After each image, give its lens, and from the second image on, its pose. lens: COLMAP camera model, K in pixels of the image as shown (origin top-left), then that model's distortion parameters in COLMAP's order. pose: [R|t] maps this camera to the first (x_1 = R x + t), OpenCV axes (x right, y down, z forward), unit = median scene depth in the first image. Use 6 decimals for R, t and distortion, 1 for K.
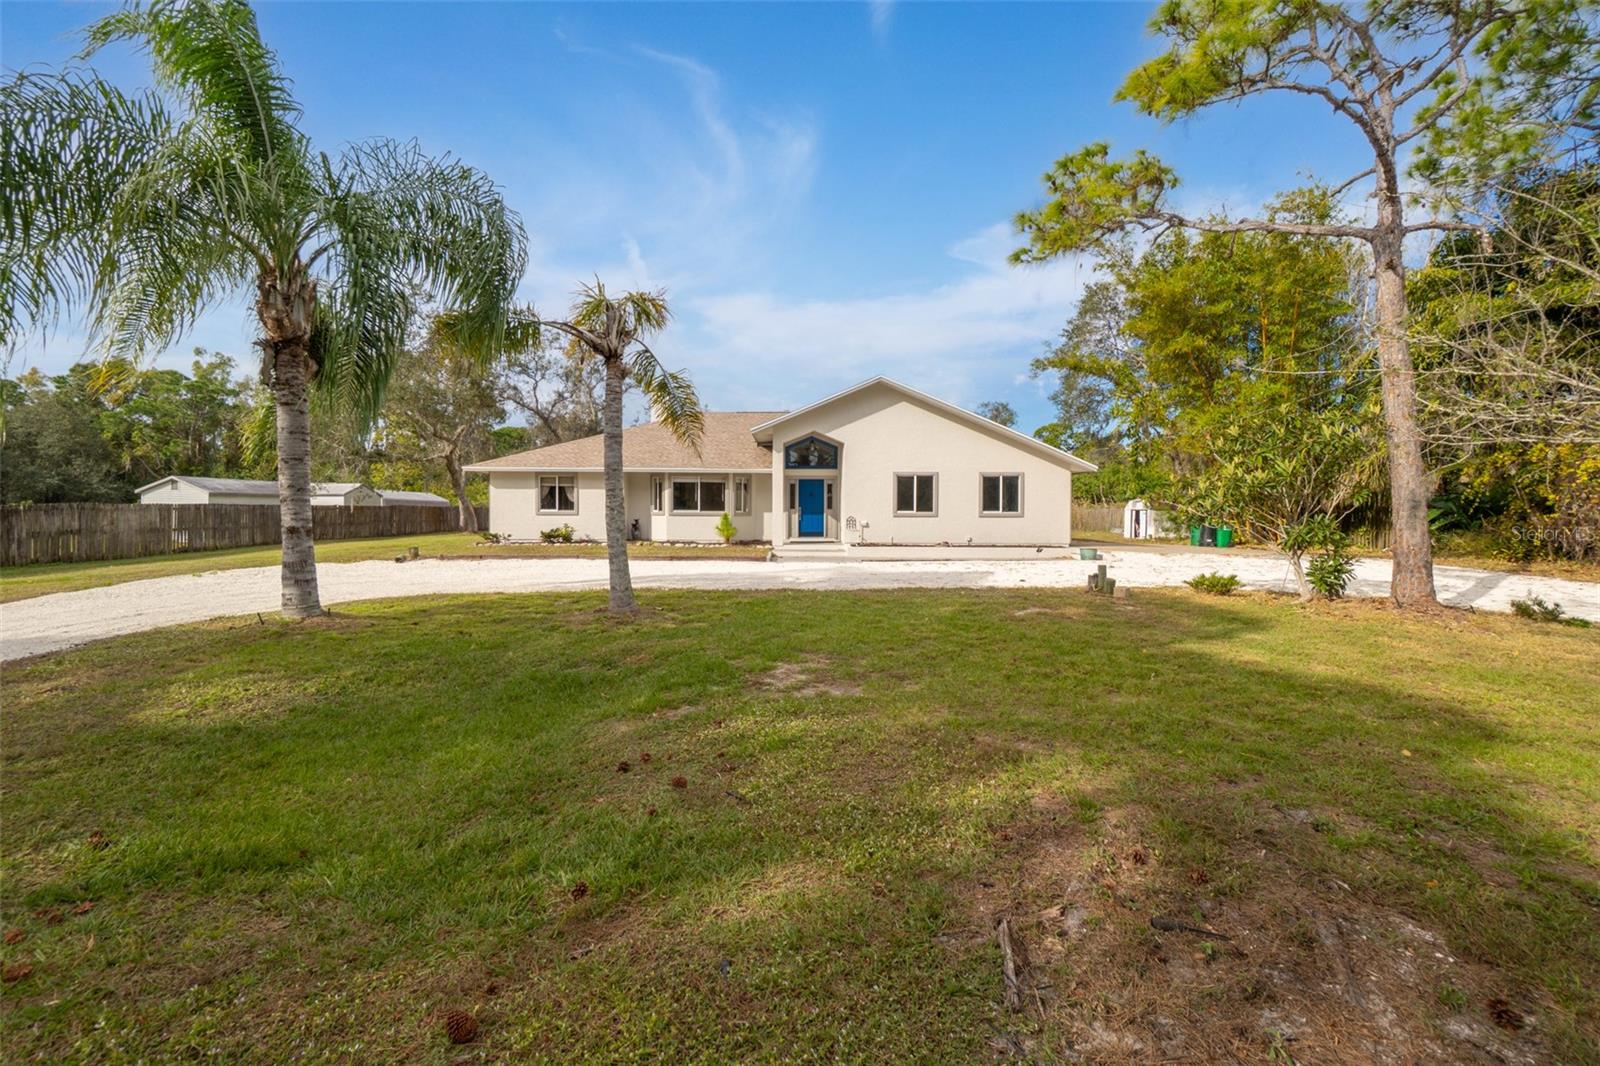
lens RADIAL K [[686.1, 0, 788.5], [0, 686.1, 522.1], [0, 0, 1]] dist [-0.000945, -0.000178]
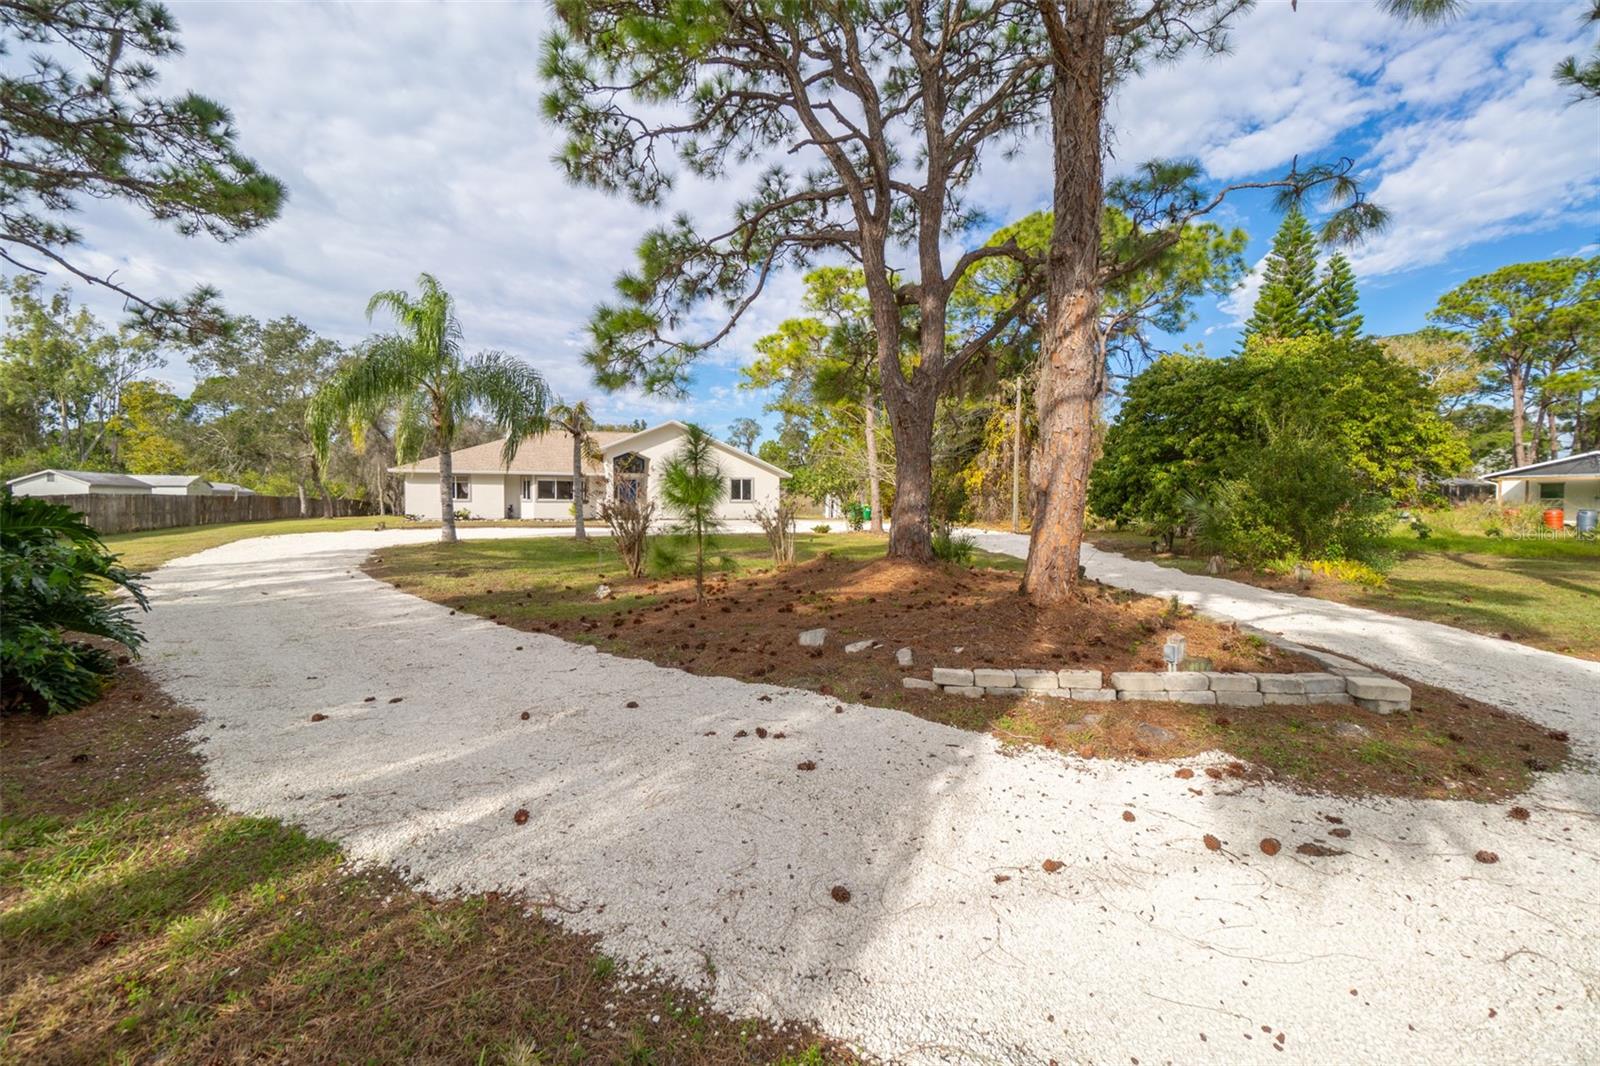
lens RADIAL K [[686.1, 0, 788.5], [0, 686.1, 522.1], [0, 0, 1]] dist [-0.000945, -0.000178]
pose [[0.944262, -0.011012, 0.329011, -0.145055], [0.006787, 0.999879, 0.013990, 0.017599], [-0.329125, -0.010977, 0.944222, -0.655116]]
